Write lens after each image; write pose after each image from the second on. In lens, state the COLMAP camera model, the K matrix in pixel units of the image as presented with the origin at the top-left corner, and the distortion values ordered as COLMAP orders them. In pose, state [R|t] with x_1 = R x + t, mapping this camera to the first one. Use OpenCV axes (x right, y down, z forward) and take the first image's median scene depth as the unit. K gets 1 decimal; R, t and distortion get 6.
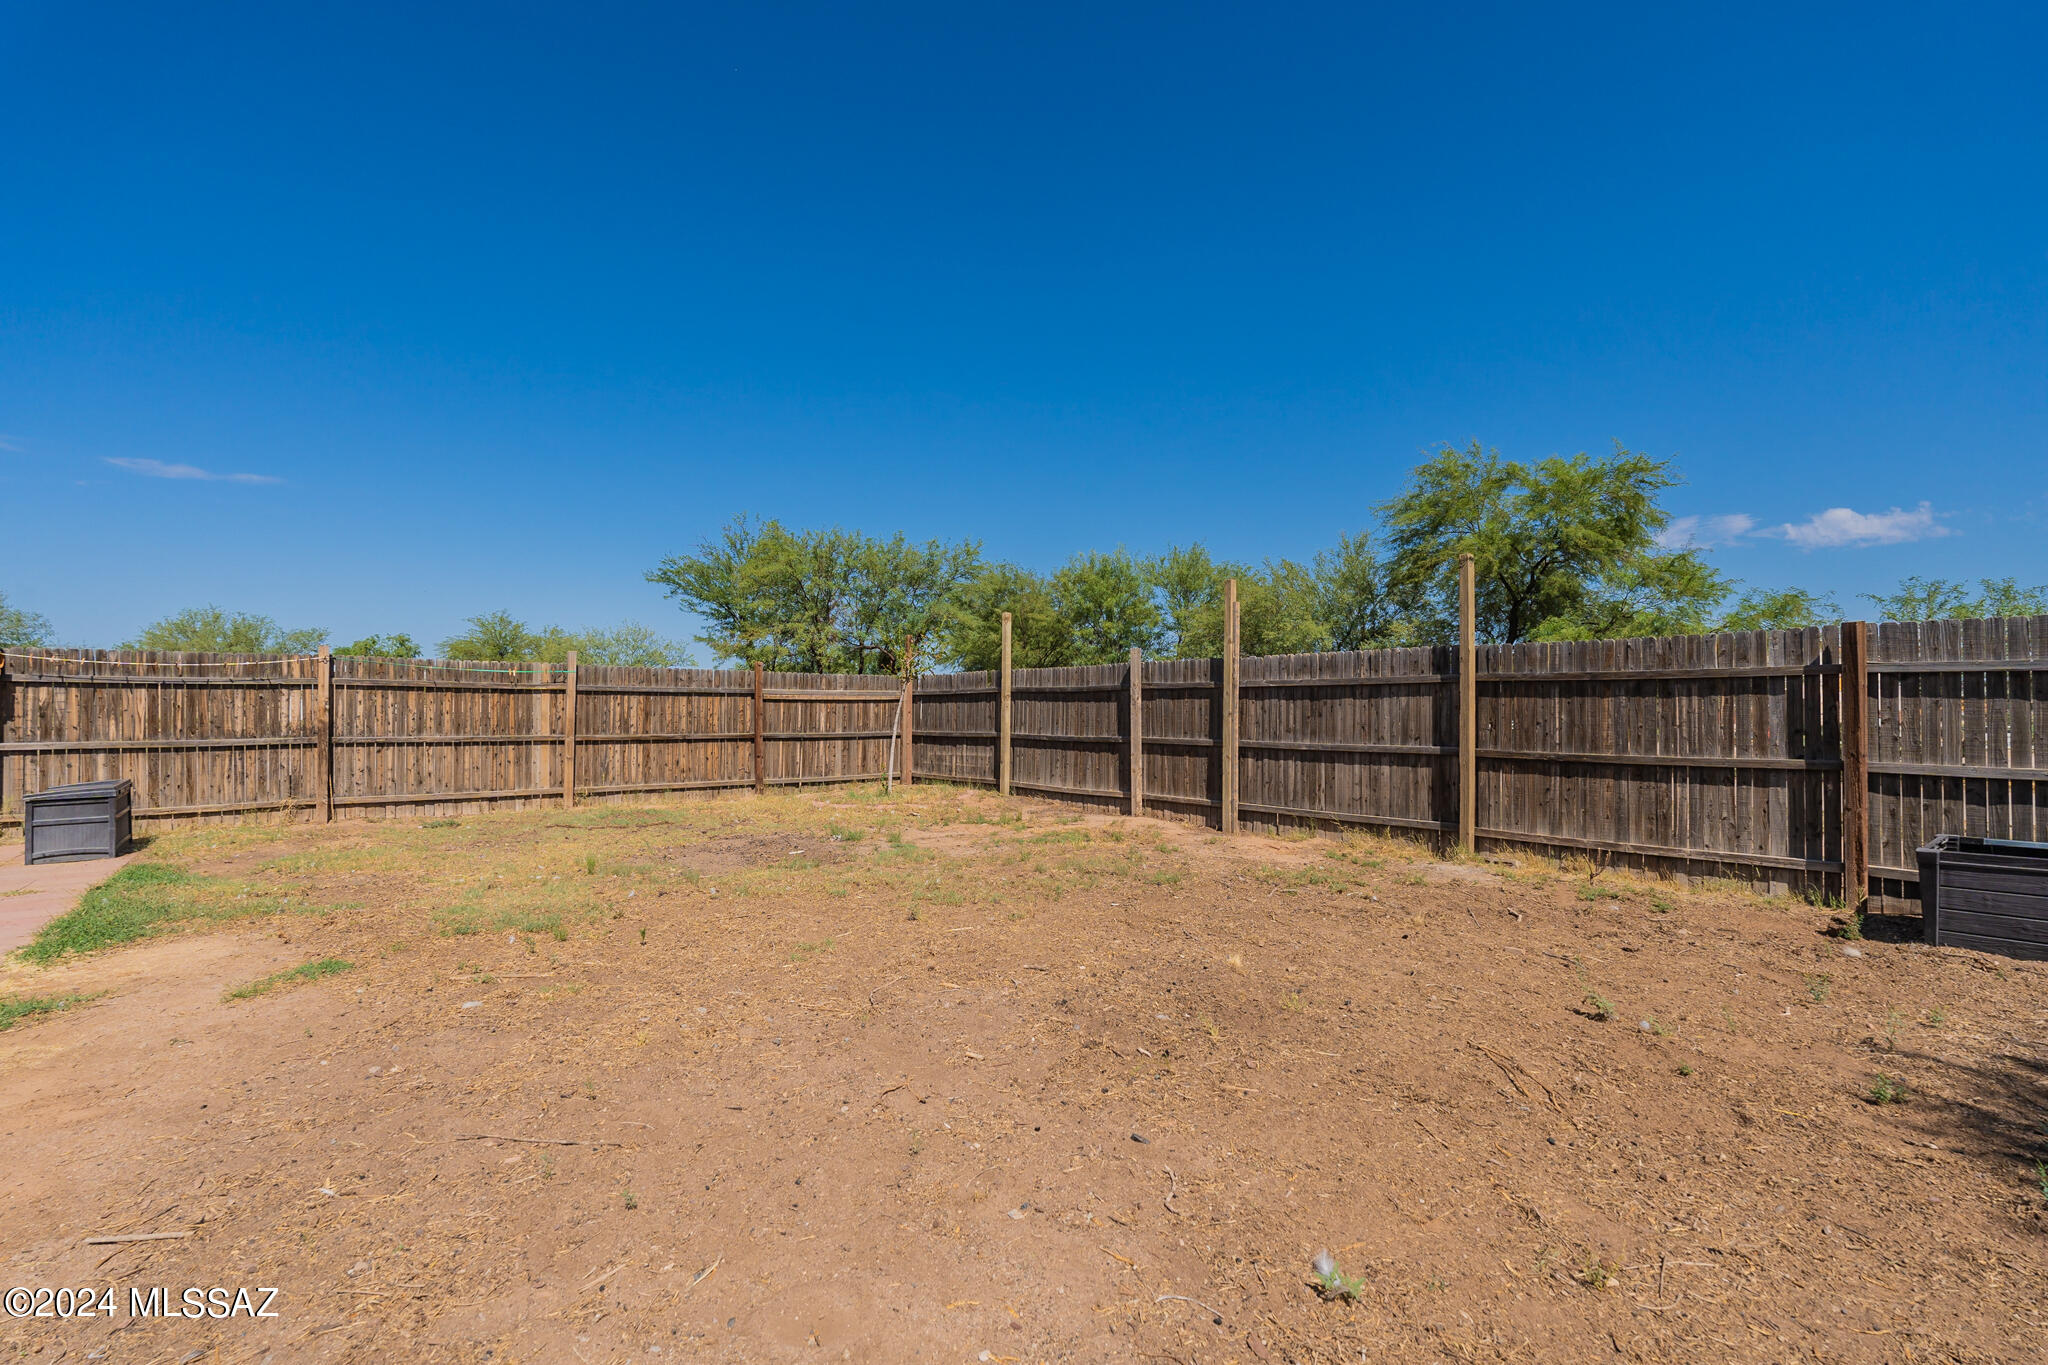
lens RADIAL K [[894.0, 0, 1011.2], [0, 894.0, 690.8], [0, 0, 1]] dist [-0.001730, 0.000644]
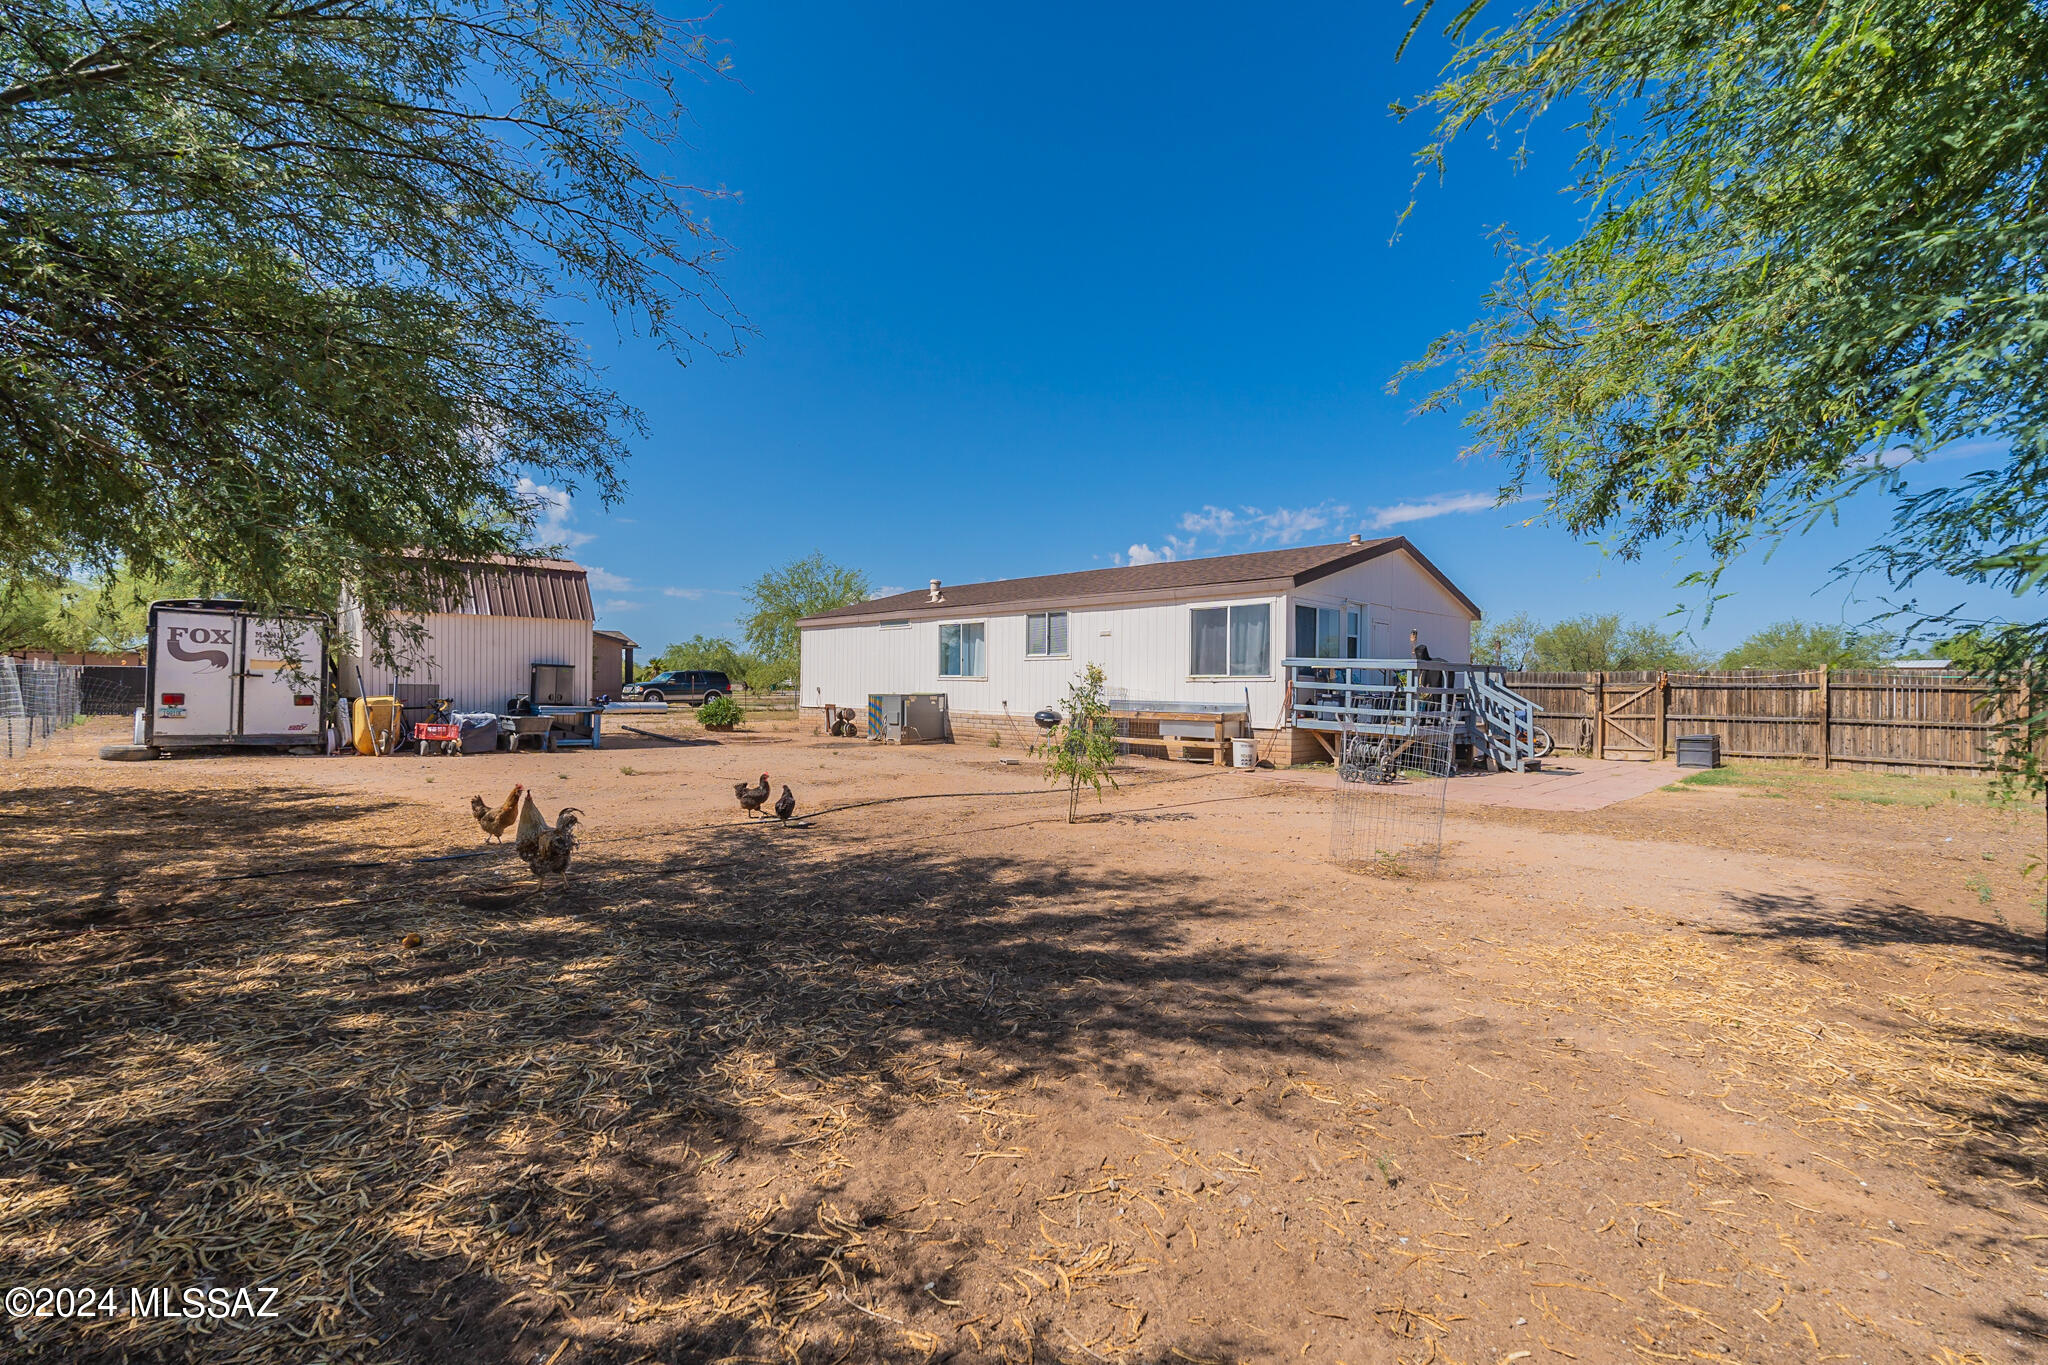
lens RADIAL K [[894.0, 0, 1011.2], [0, 894.0, 690.8], [0, 0, 1]] dist [-0.001730, 0.000644]
pose [[0.105804, 0.003851, -0.994380, 0.760031], [0.000830, 0.999992, 0.003961, -0.008506], [0.994387, -0.001245, 0.105800, -0.719086]]
